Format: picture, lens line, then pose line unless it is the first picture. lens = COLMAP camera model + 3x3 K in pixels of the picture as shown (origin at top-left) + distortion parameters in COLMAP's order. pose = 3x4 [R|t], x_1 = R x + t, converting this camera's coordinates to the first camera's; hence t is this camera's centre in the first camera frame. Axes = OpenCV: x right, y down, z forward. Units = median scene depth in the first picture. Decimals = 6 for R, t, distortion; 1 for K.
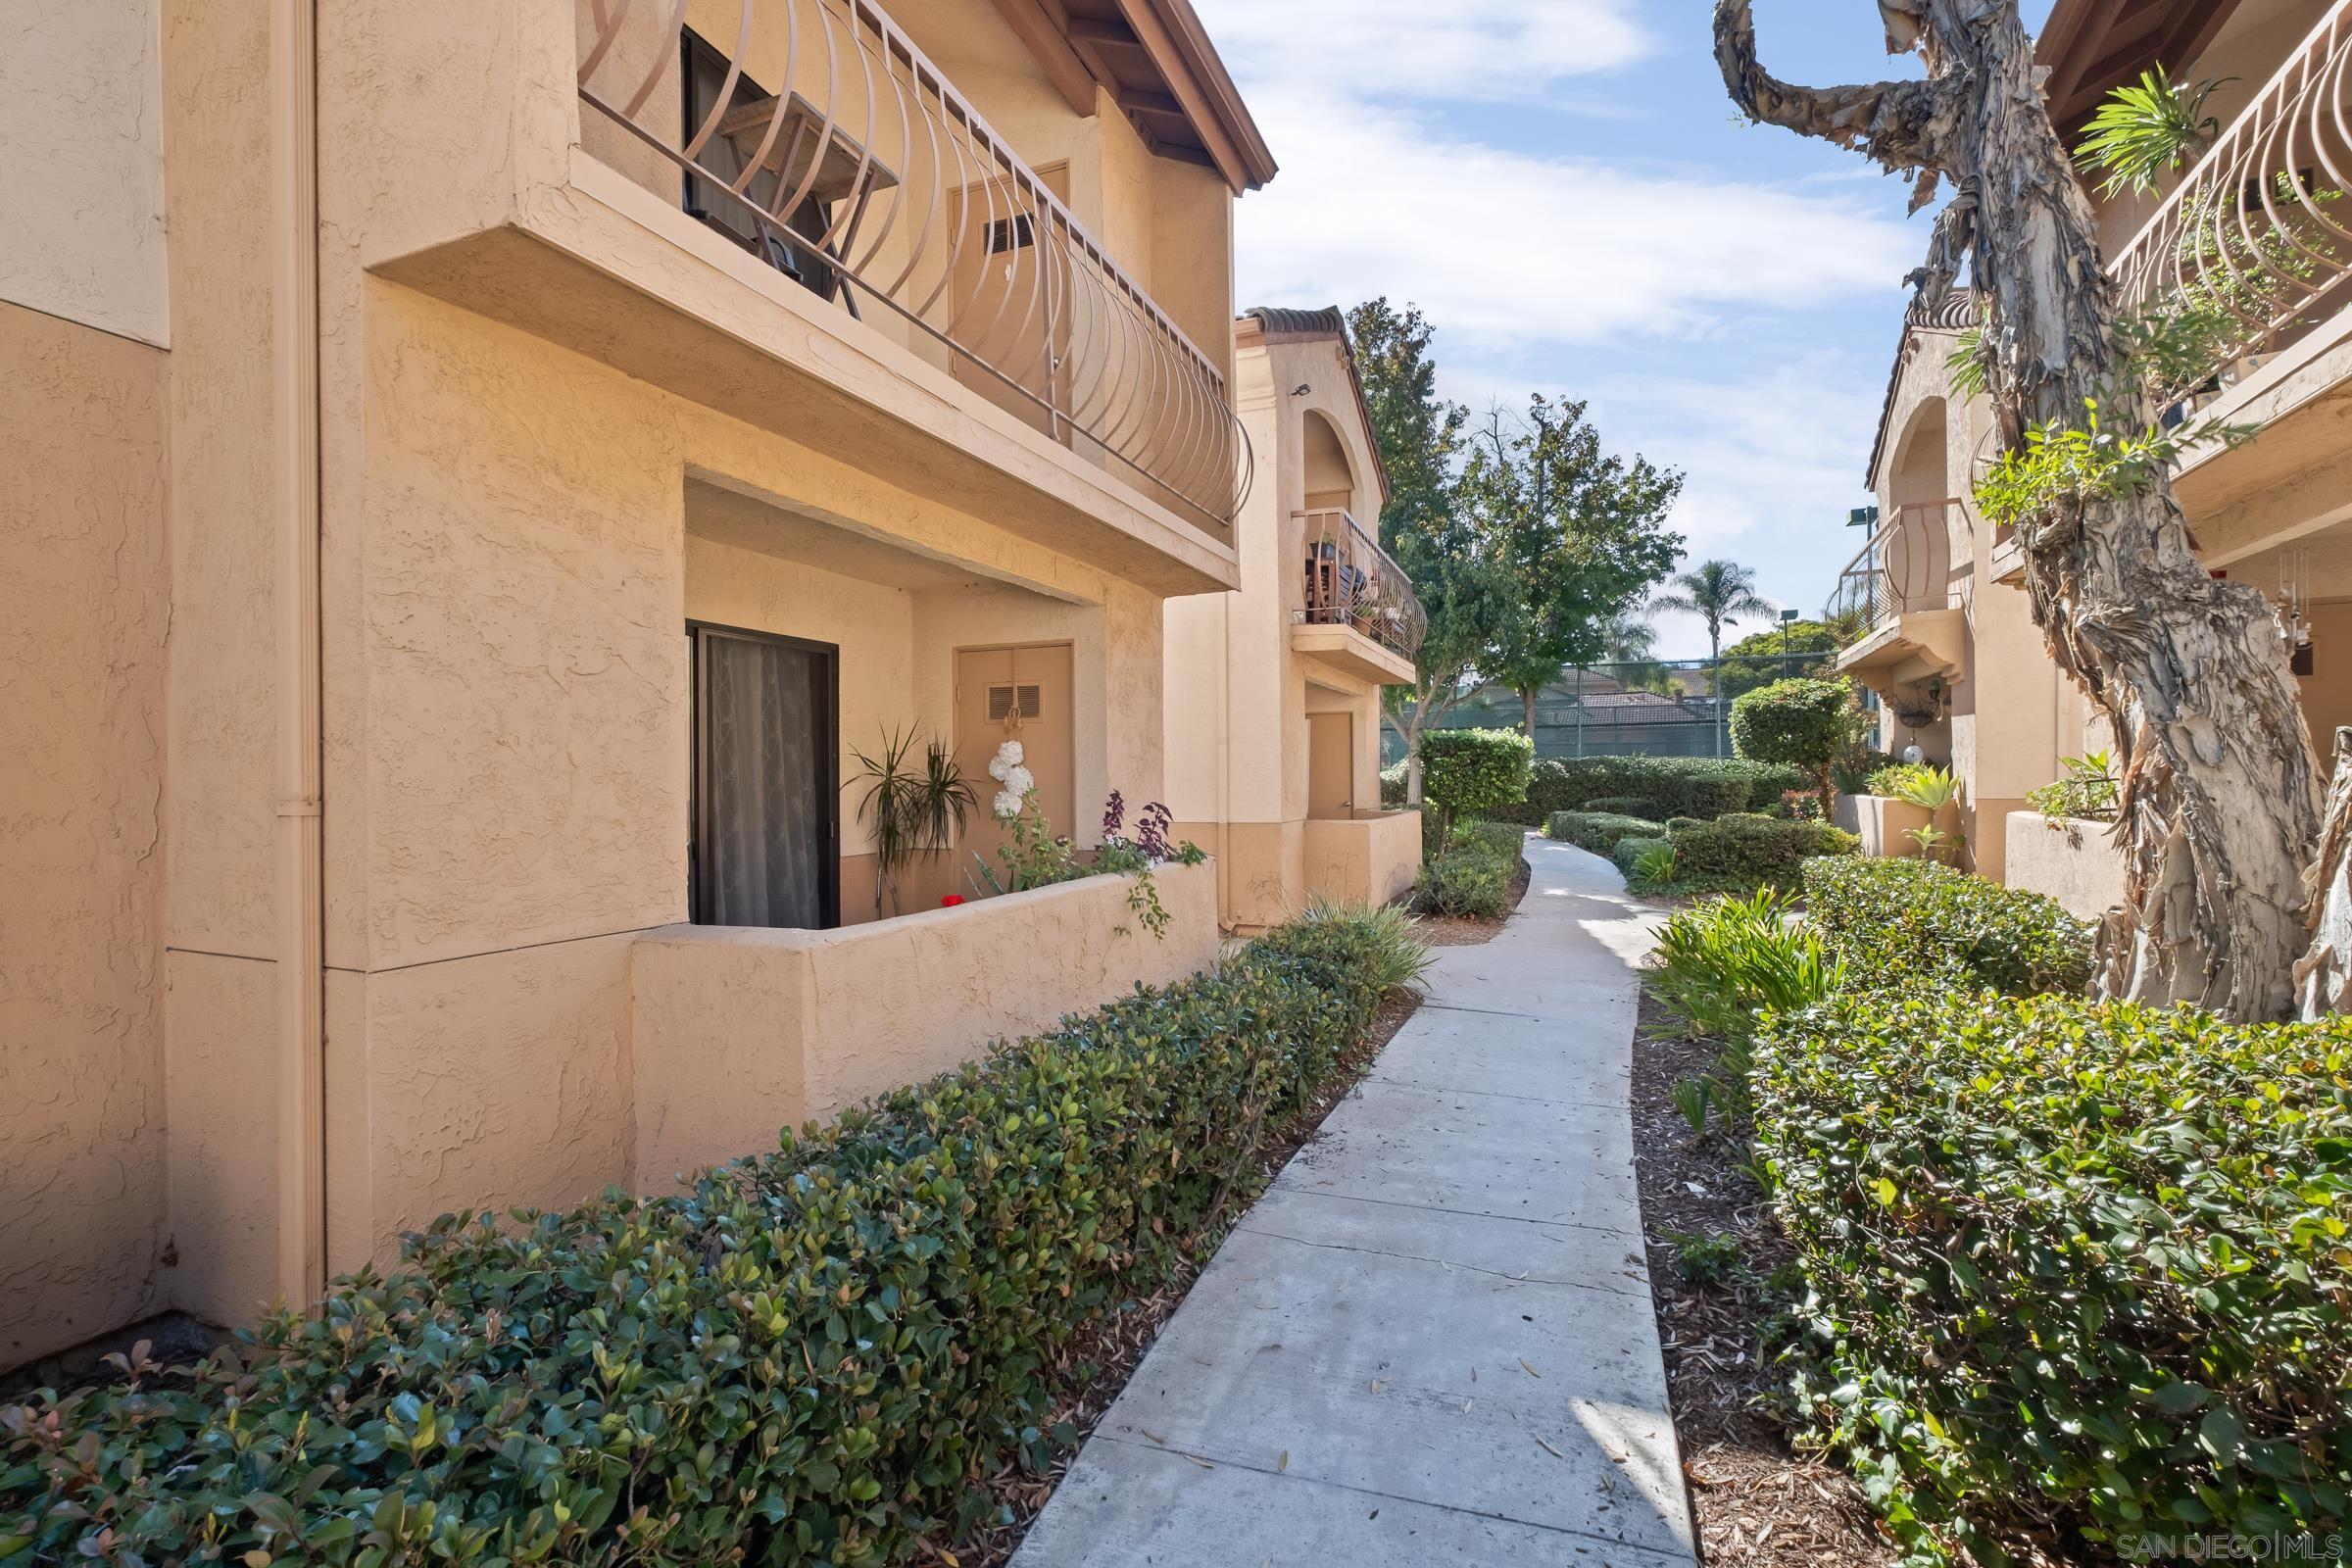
lens RADIAL K [[1020.4, 0, 1179.1], [0, 1020.4, 784.7], [0, 0, 1]] dist [-0.003112, -0.000404]
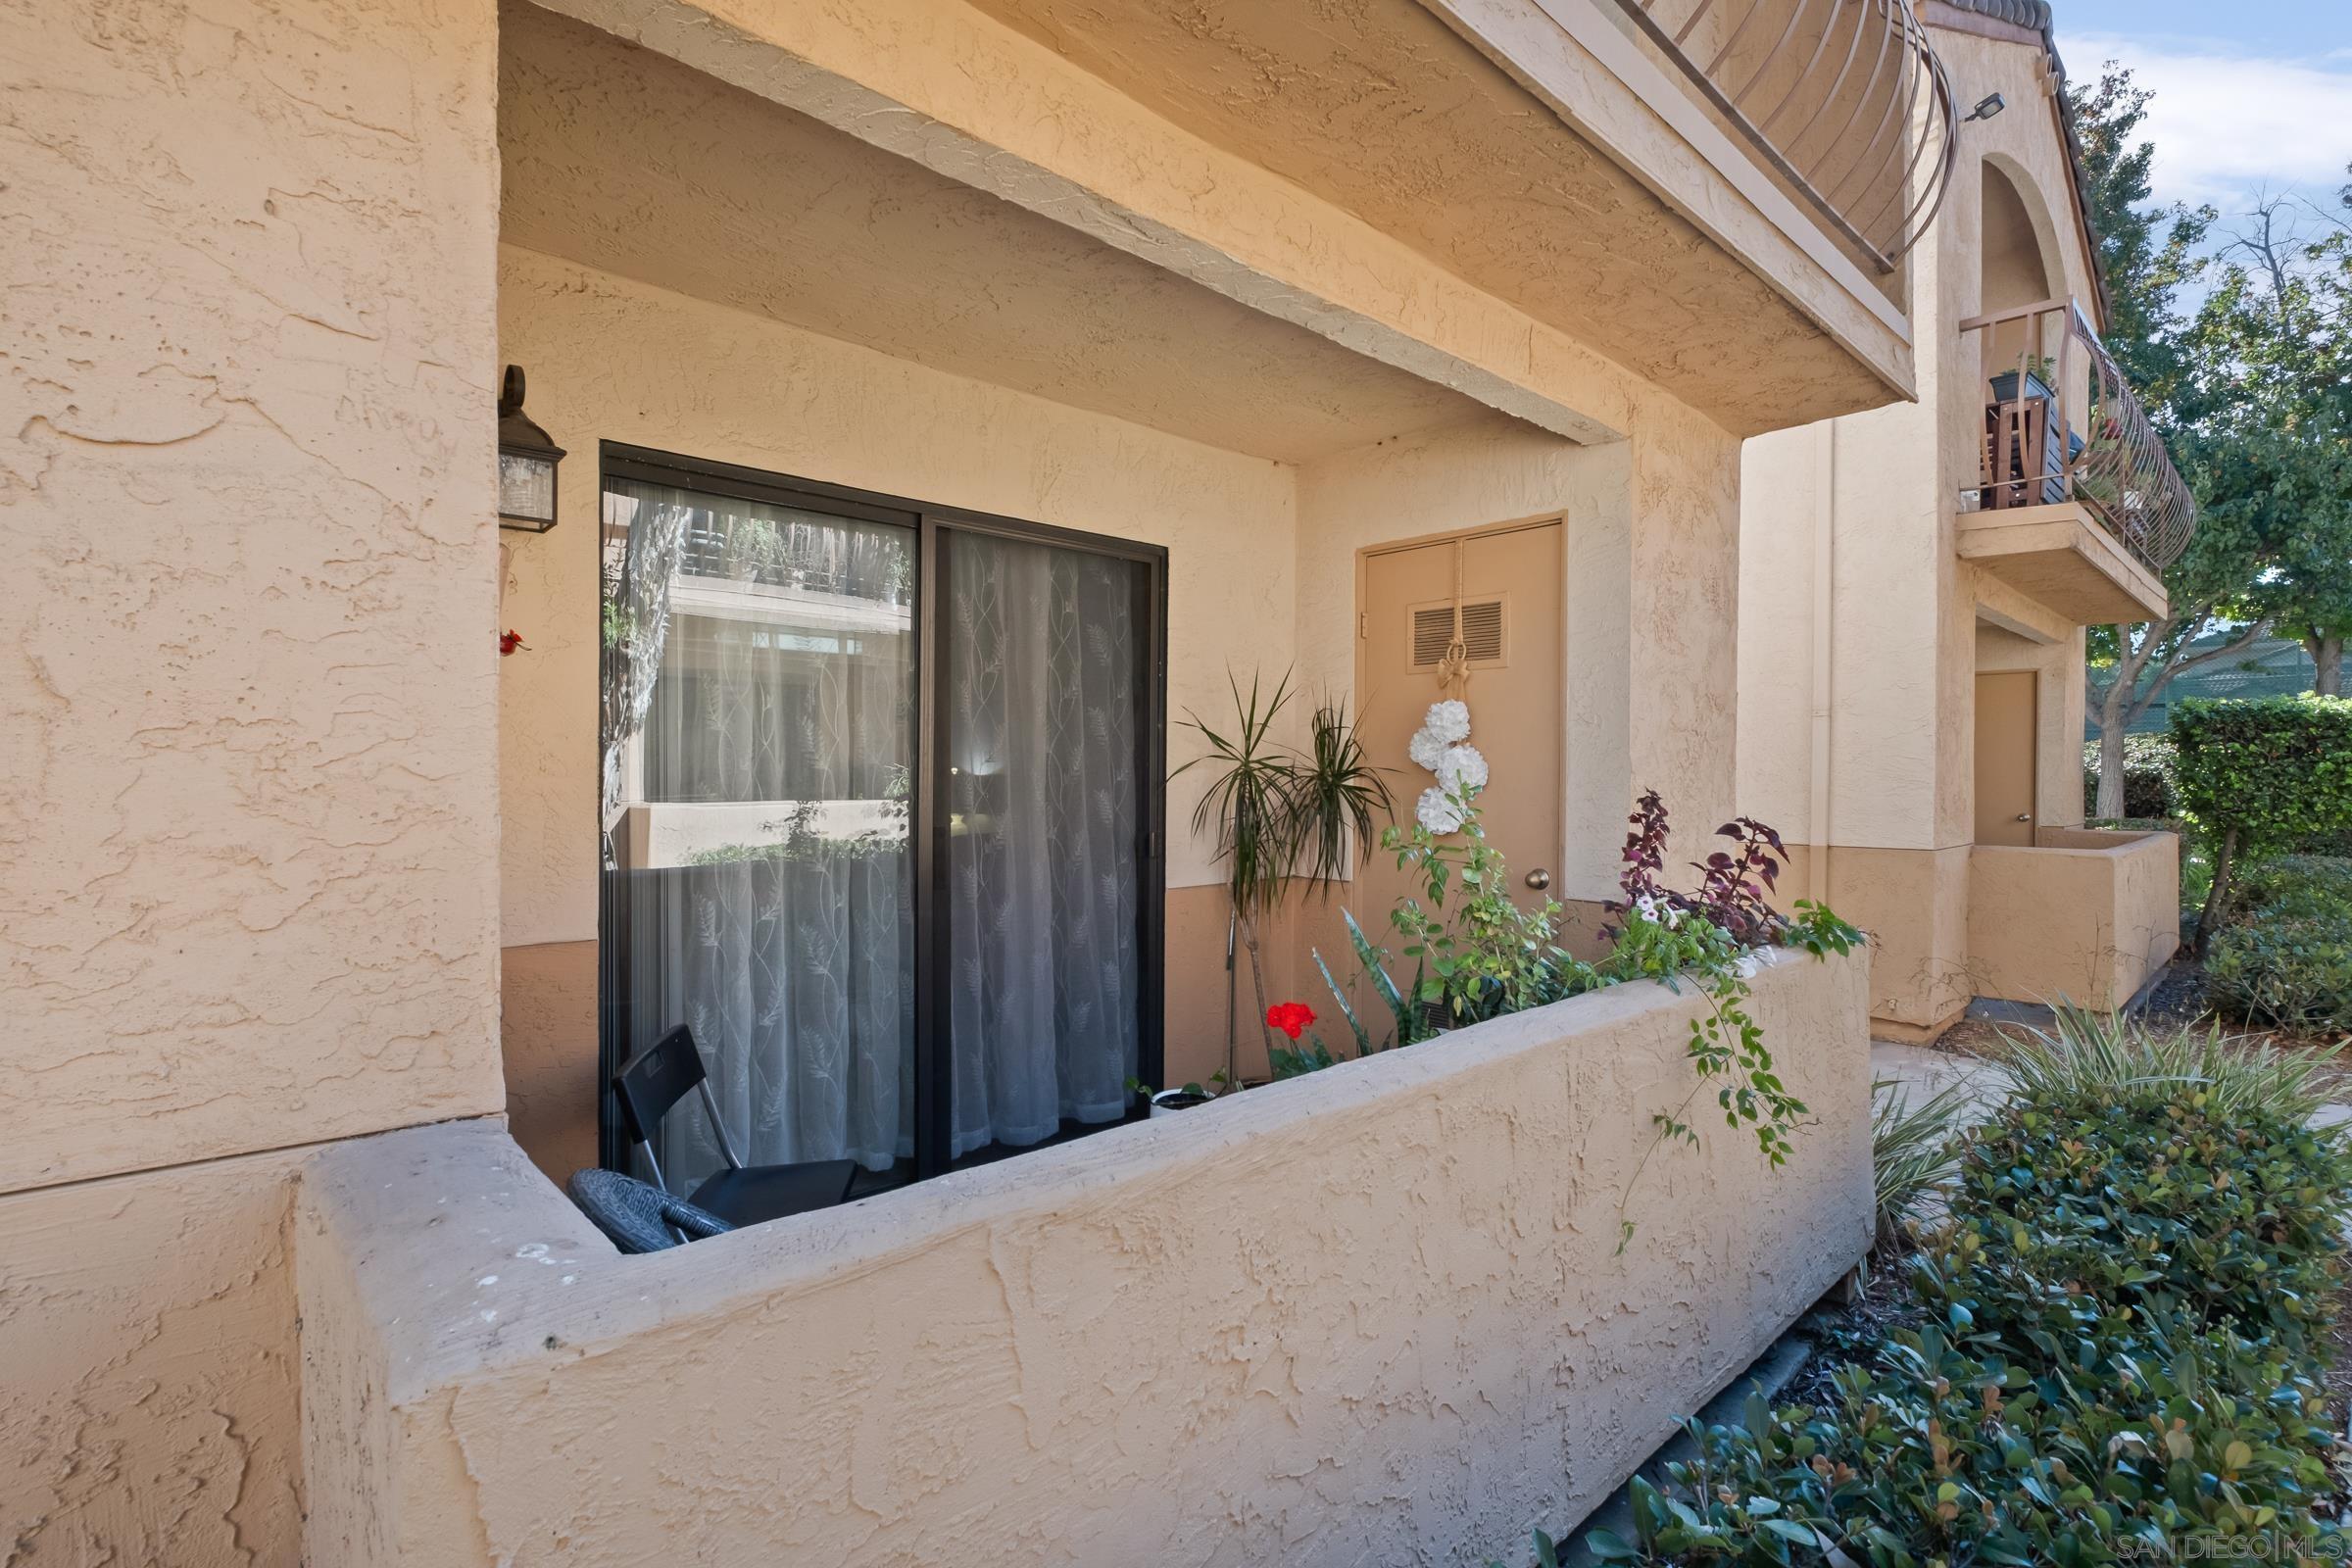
lens RADIAL K [[1114.7, 0, 1178.5], [0, 1114.7, 782.8], [0, 0, 1]] dist [-0.008399, -0.000278]
pose [[0.905065, 0.016268, -0.424963, -0.035198], [-0.014690, 0.999868, 0.006988, 0.001324], [0.425020, -0.000082, 0.905184, 0.365073]]
